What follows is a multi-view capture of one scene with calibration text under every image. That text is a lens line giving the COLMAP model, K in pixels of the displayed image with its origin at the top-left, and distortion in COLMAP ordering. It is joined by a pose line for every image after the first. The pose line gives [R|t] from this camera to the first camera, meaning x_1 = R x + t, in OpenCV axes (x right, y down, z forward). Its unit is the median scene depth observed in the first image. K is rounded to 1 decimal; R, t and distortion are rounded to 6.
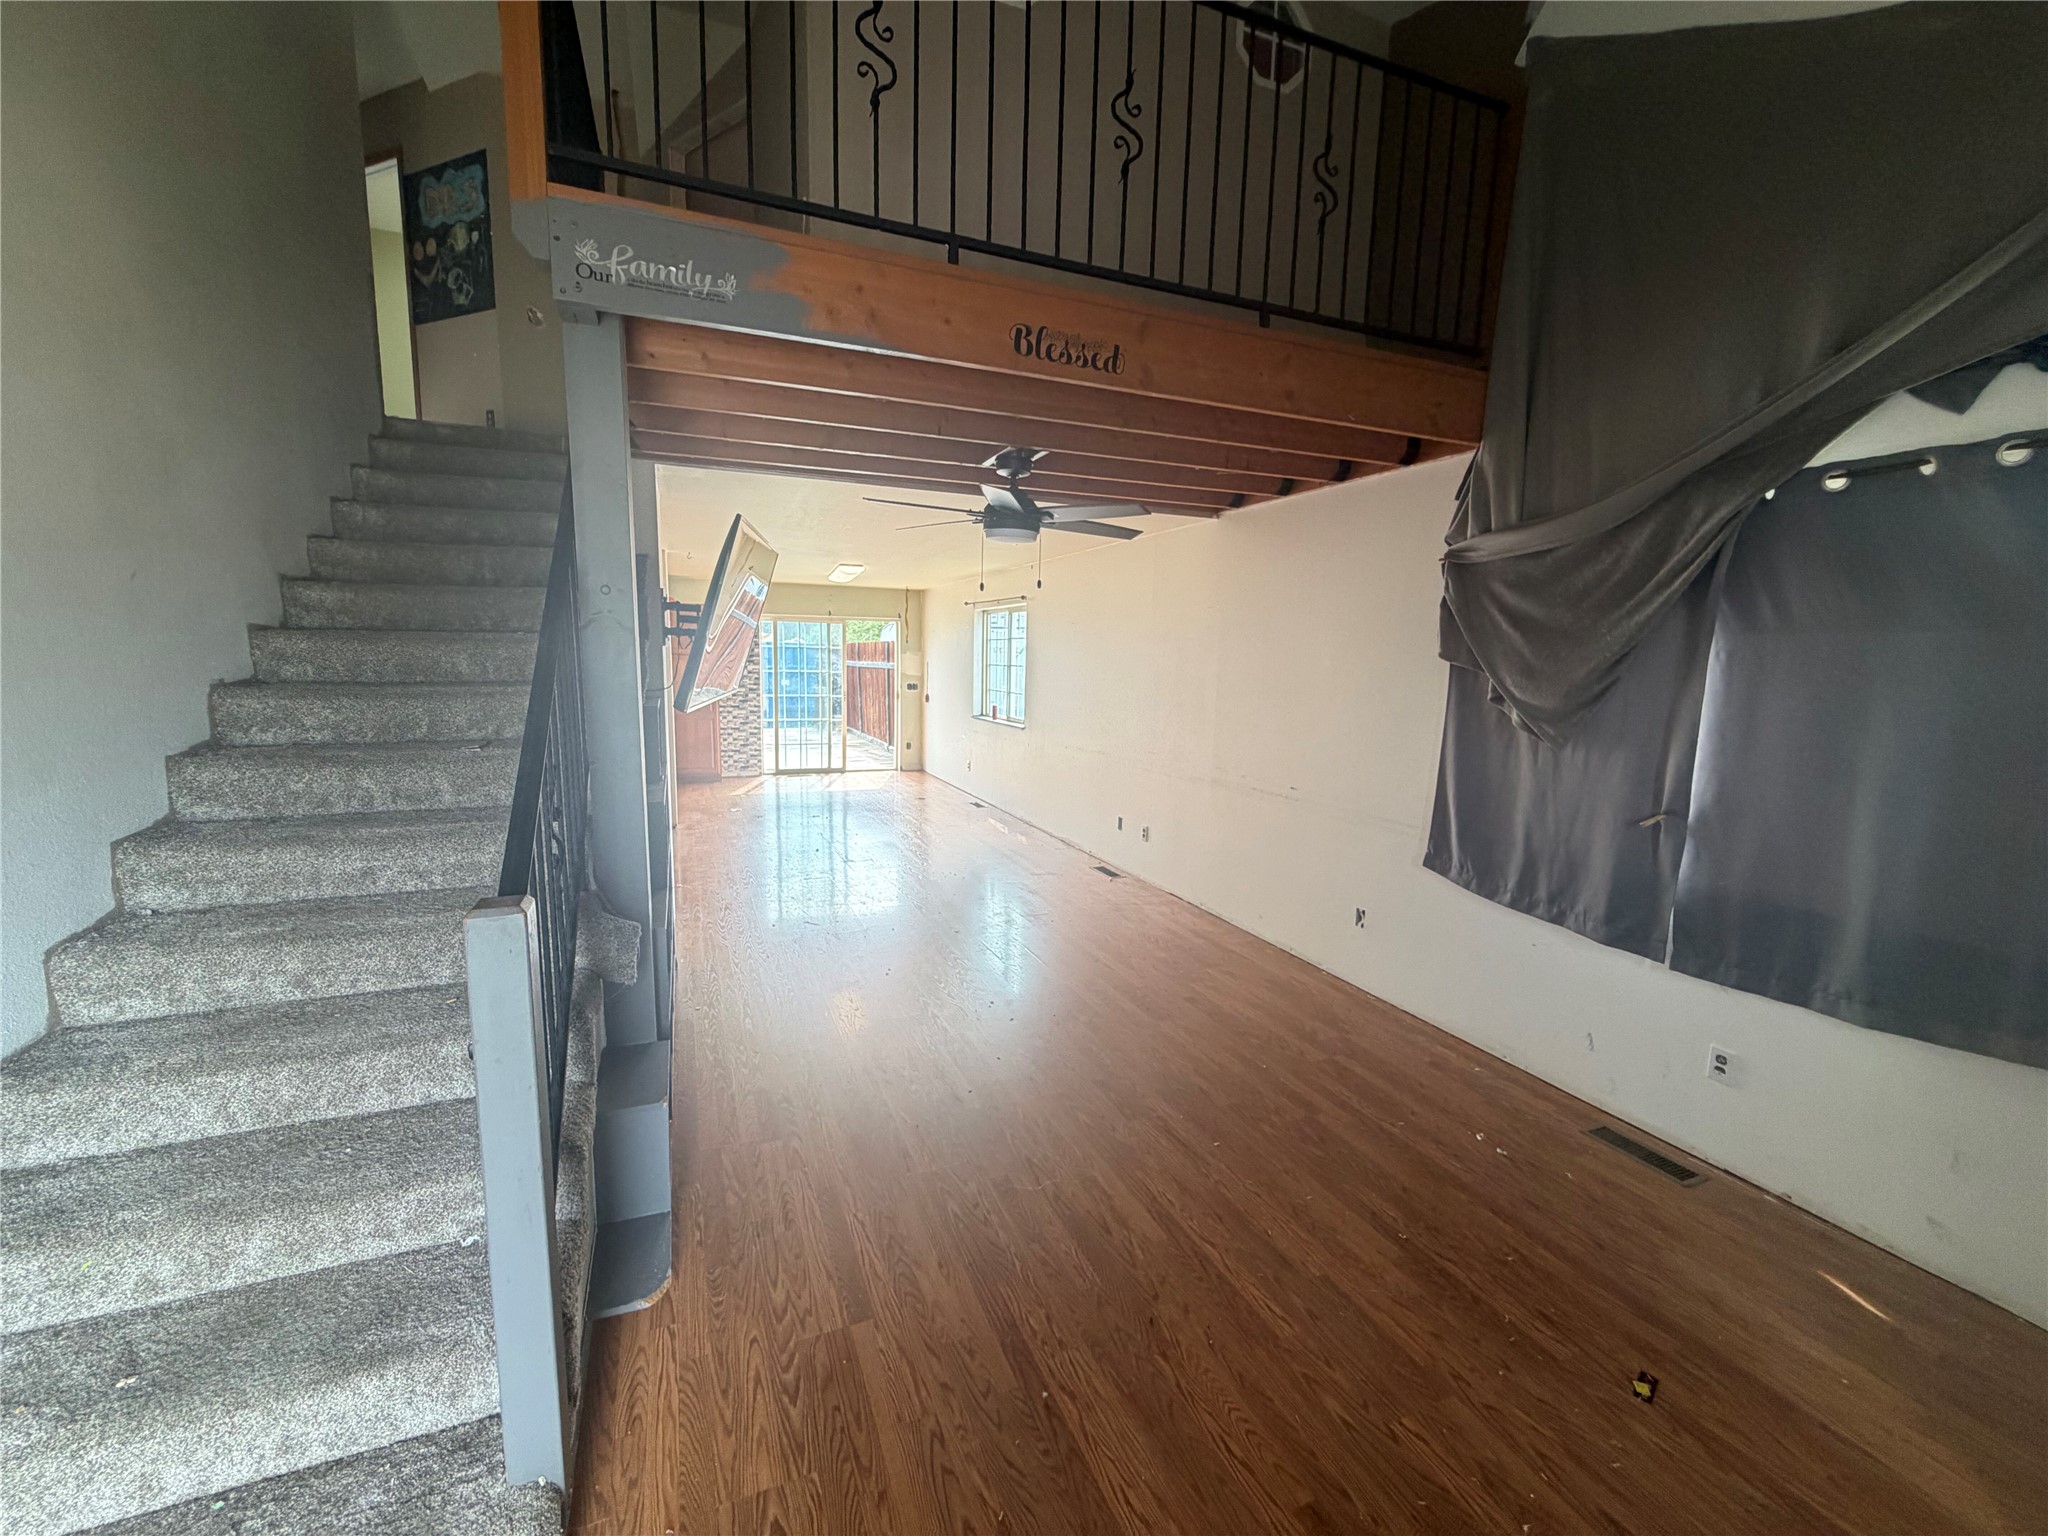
lens RADIAL K [[825.0, 0, 1019.8], [0, 825.0, 767.1], [0, 0, 1]] dist [-0.004450, -0.000103]
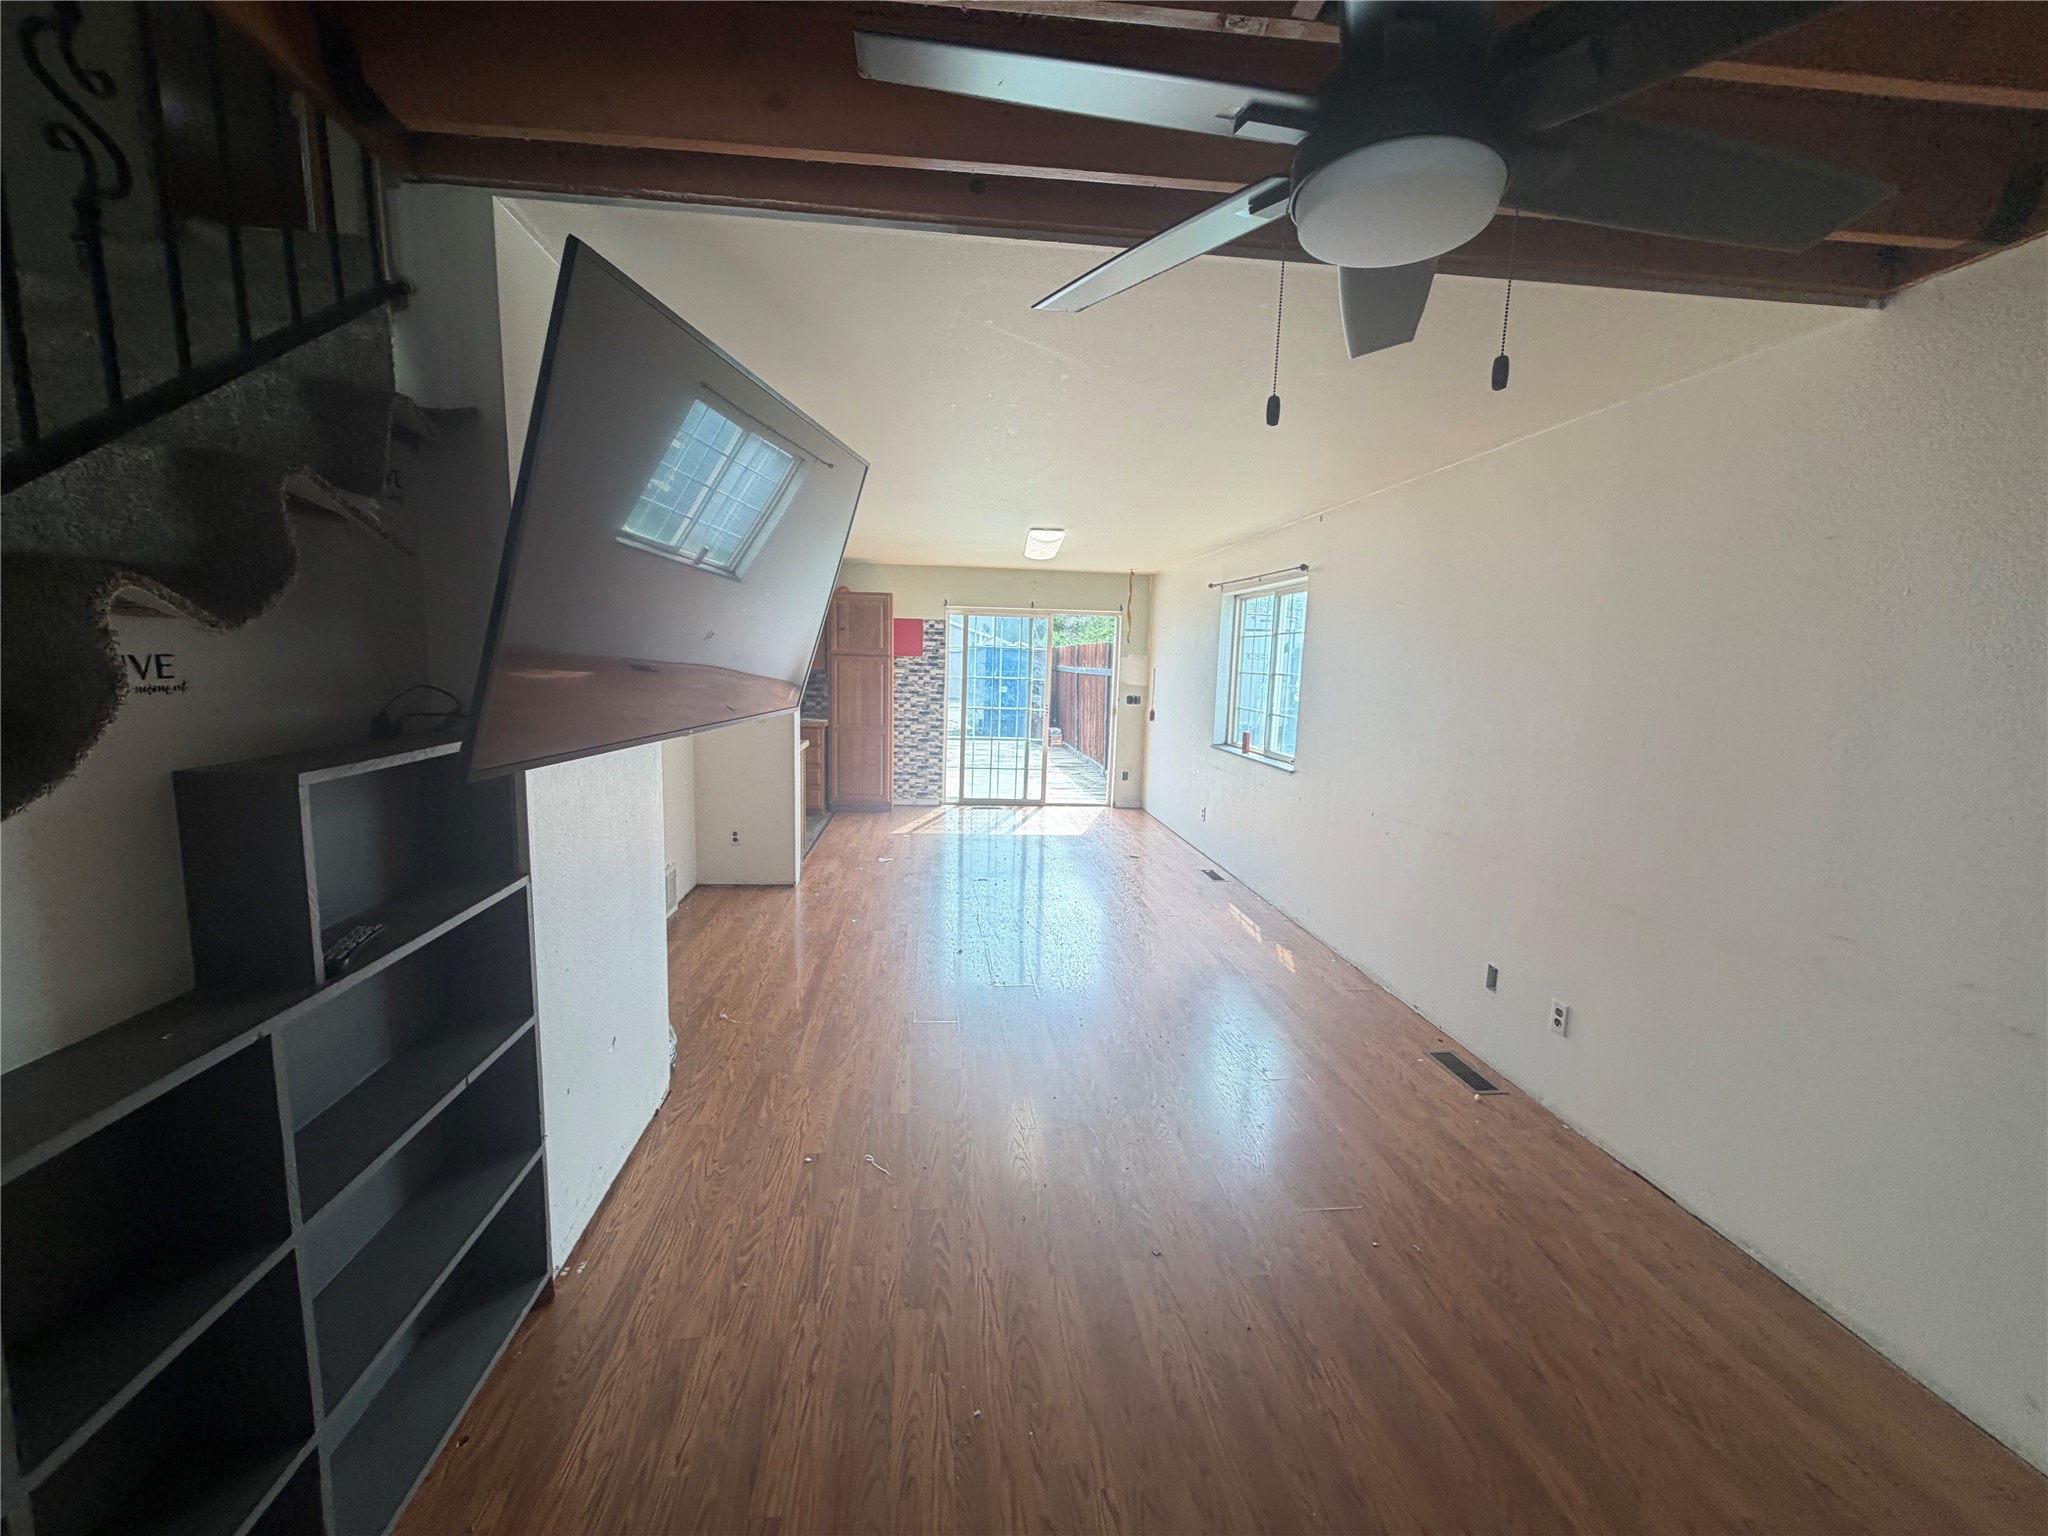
lens RADIAL K [[825.0, 0, 1025.8], [0, 825.0, 769.7], [0, 0, 1]] dist [-0.004450, -0.000103]
pose [[0.961920, 0.046160, -0.269406, -0.016552], [-0.047462, 0.998872, 0.001683, -0.029374], [0.269180, 0.011167, 0.963025, 0.235817]]
